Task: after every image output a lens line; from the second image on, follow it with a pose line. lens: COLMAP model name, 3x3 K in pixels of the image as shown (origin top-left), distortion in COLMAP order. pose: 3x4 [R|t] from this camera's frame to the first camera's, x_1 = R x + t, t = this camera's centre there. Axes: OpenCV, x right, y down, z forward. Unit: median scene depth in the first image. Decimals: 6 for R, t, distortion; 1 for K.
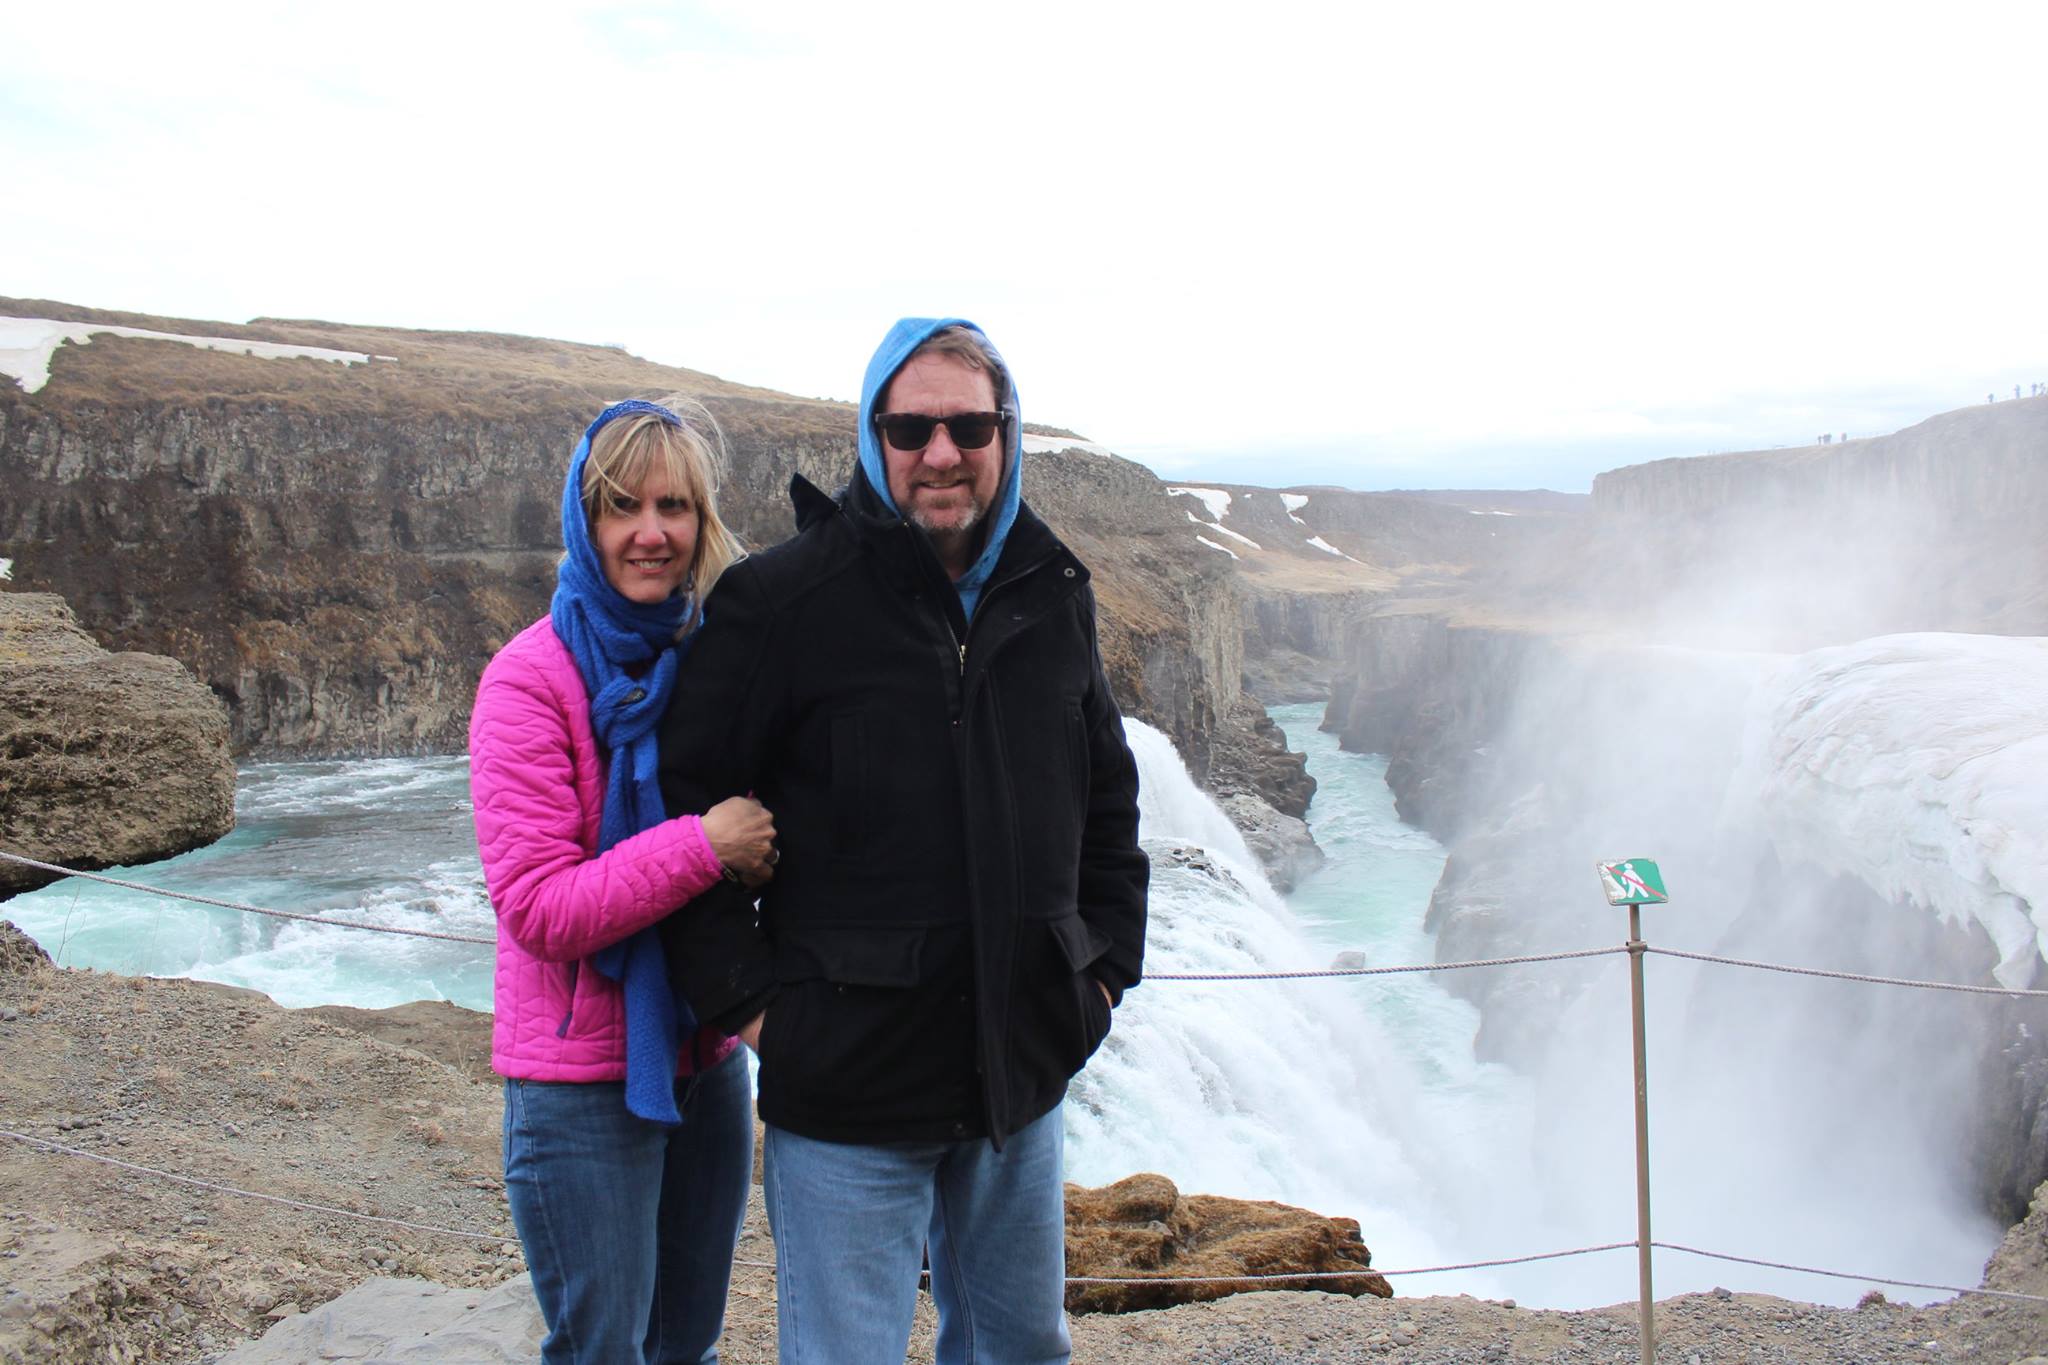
lens RADIAL K [[1672.6, 0, 1024.0], [0, 1672.6, 682.5], [0, 0, 1]] dist [0.078826, -0.052694]
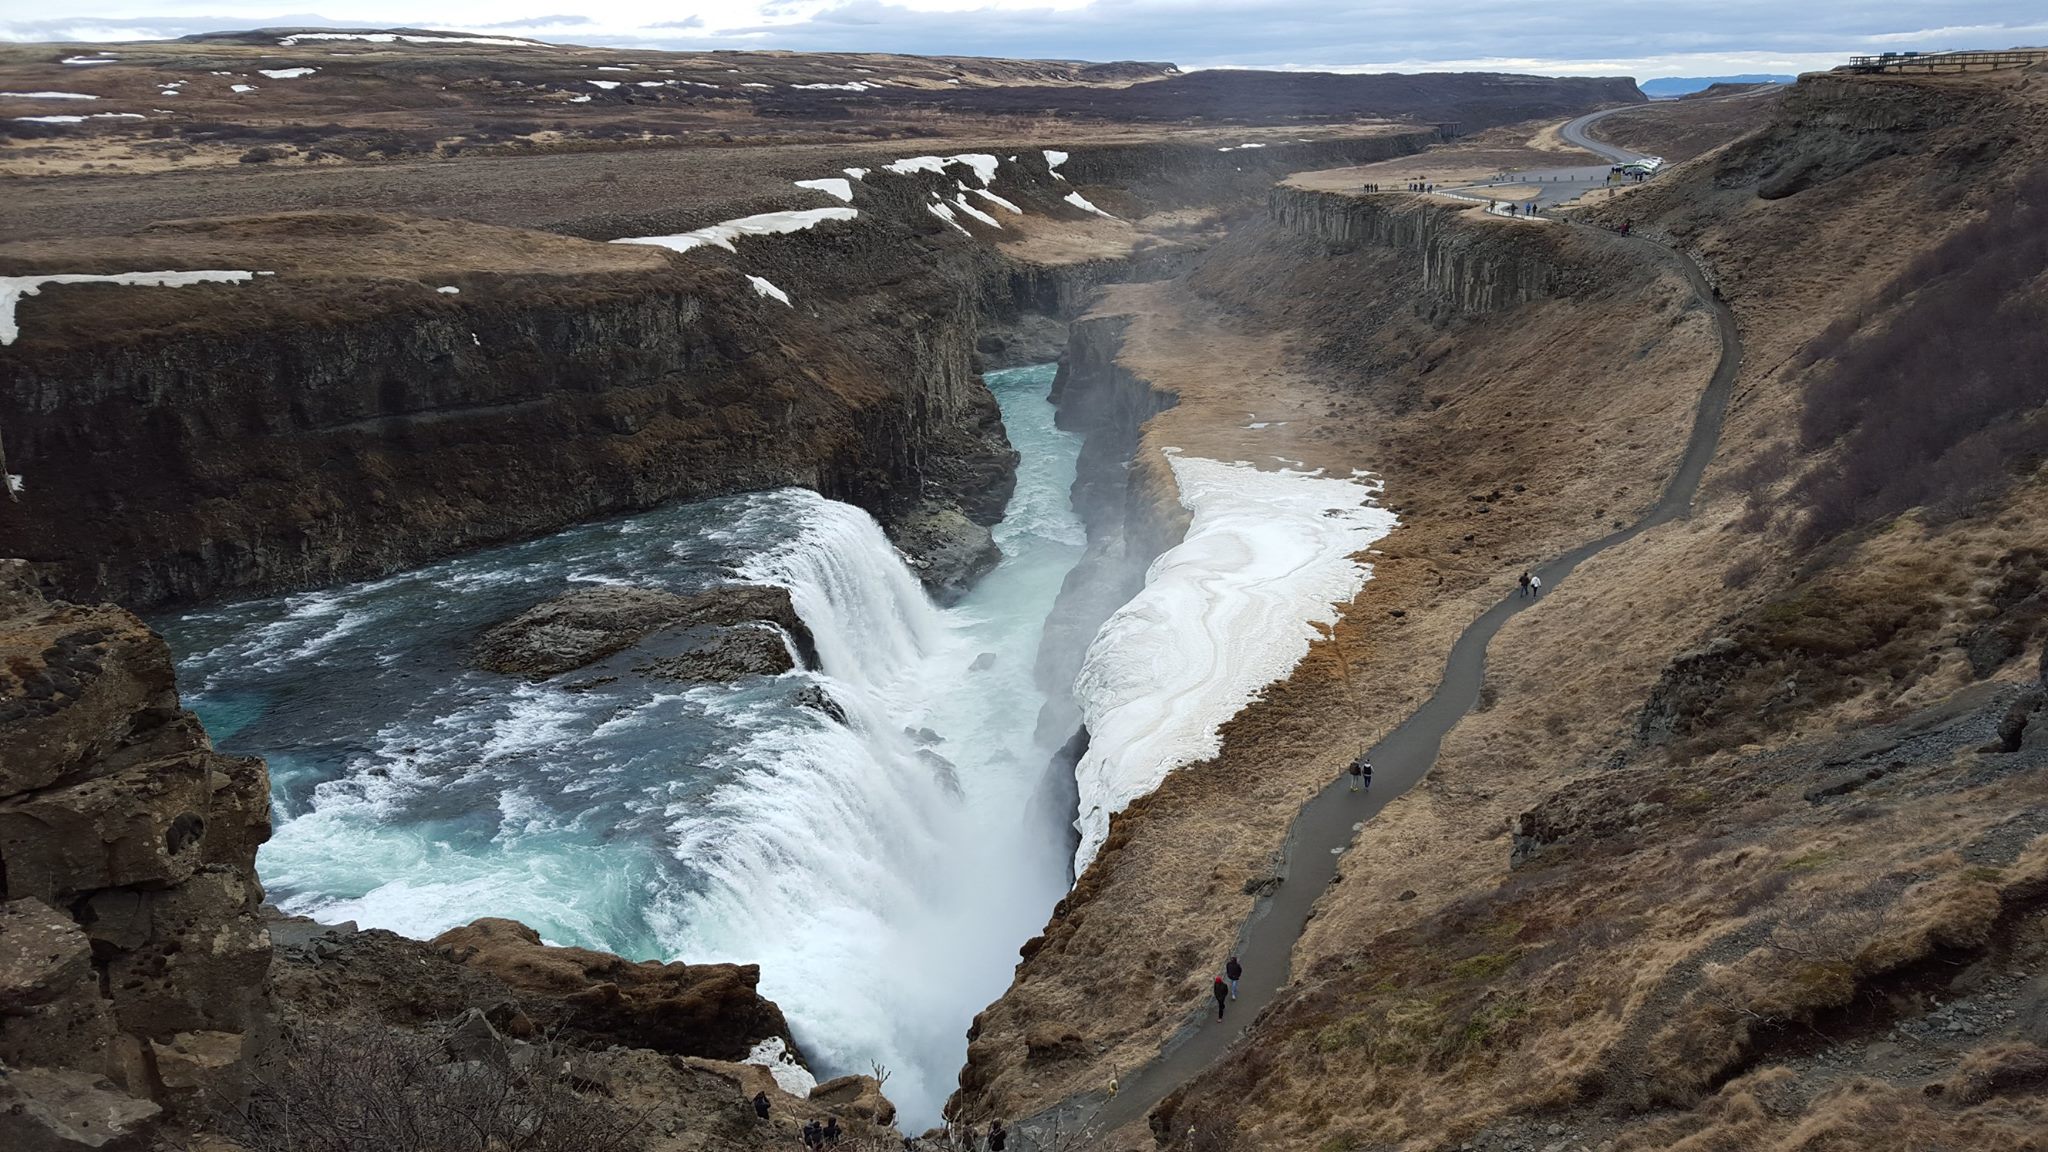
lens RADIAL K [[1457.9, 0, 1024.0], [0, 1457.9, 576.0], [0, 0, 1]] dist [0.103020, -0.004835]
pose [[0.992293, -0.040852, 0.116987, 0.083393], [0.017738, 0.981200, 0.192179, -0.183904], [-0.122639, -0.188623, 0.974362, -0.319733]]
